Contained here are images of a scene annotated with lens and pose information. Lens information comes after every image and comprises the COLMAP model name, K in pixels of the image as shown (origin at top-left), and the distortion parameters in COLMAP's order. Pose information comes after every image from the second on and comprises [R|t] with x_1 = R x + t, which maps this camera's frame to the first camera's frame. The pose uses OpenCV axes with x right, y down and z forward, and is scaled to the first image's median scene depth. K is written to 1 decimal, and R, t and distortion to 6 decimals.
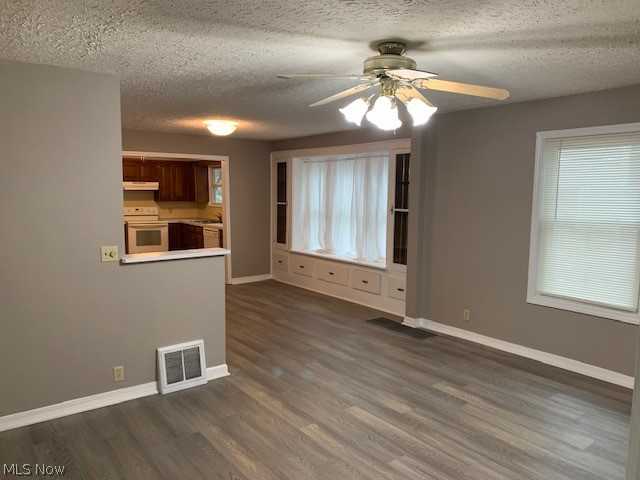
lens RADIAL K [[486.3, 0, 333.5], [0, 486.3, 242.8], [0, 0, 1]] dist [0.037065, -0.045595]
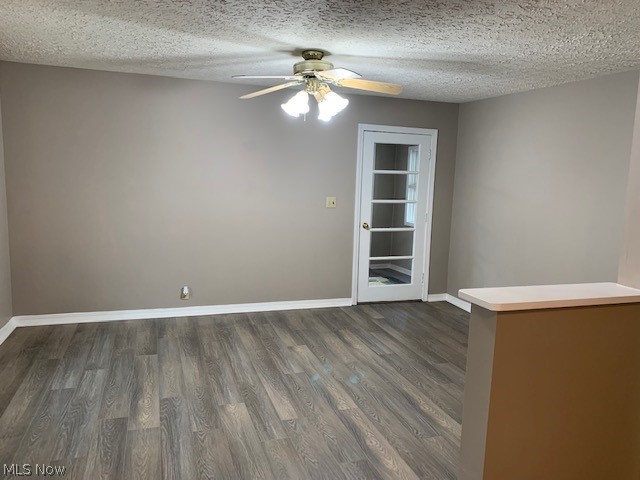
lens RADIAL K [[486.3, 0, 326.0], [0, 486.3, 242.1], [0, 0, 1]] dist [0.037065, -0.045595]
pose [[-0.944121, -0.085475, 0.318324, -0.149037], [-0.007842, 0.971341, 0.237561, -0.091299], [-0.329507, 0.221790, -0.917733, 0.931630]]
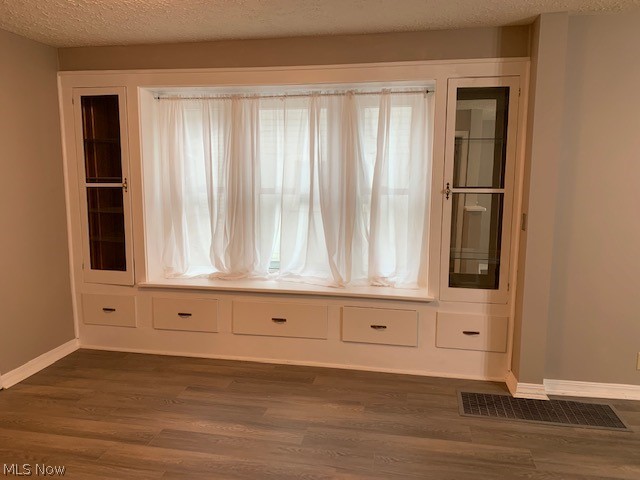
lens RADIAL K [[486.3, 0, 319.9], [0, 486.3, 240.3], [0, 0, 1]] dist [0.037065, -0.045595]
pose [[0.754217, -0.102666, 0.648549, -0.325715], [0.074072, 0.994699, 0.071322, -0.059237], [-0.652434, -0.005753, 0.757824, 0.641932]]
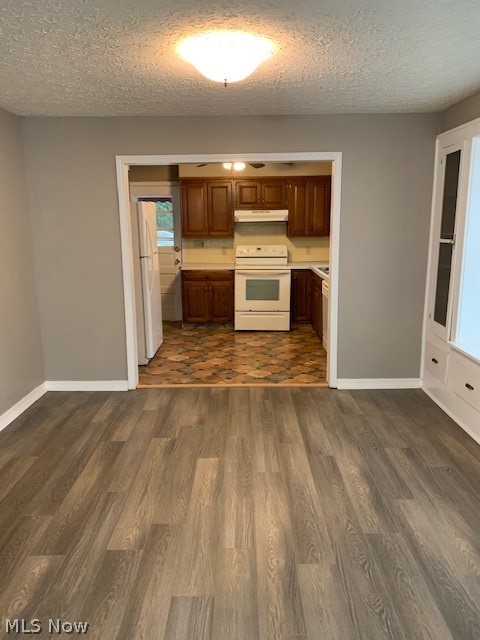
lens RADIAL K [[486.3, 0, 239.5], [0, 486.3, 316.8], [0, 0, 1]] dist [0.037065, -0.045595]
pose [[0.777620, 0.100204, -0.620698, 0.051359], [-0.048659, 0.993849, 0.099484, -0.057206], [0.626849, -0.047159, 0.777713, 0.621000]]
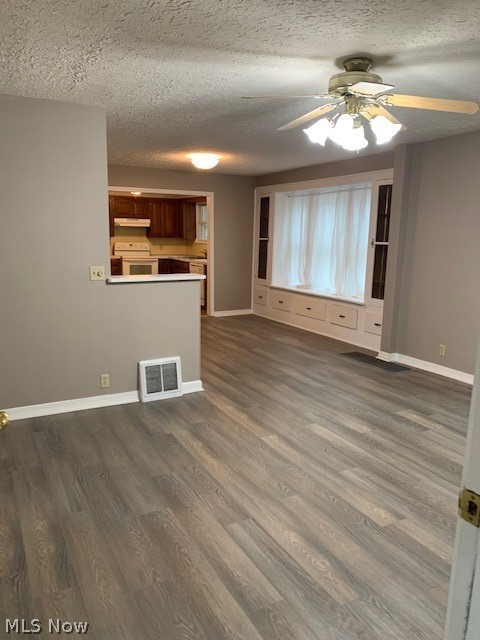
lens RADIAL K [[486.3, 0, 241.9], [0, 486.3, 321.6], [0, 0, 1]] dist [0.037065, -0.045595]
pose [[0.985376, 0.036094, -0.166527, 0.029696], [-0.024467, 0.997151, 0.071348, 0.024603], [0.168628, -0.066230, 0.983452, -0.023596]]
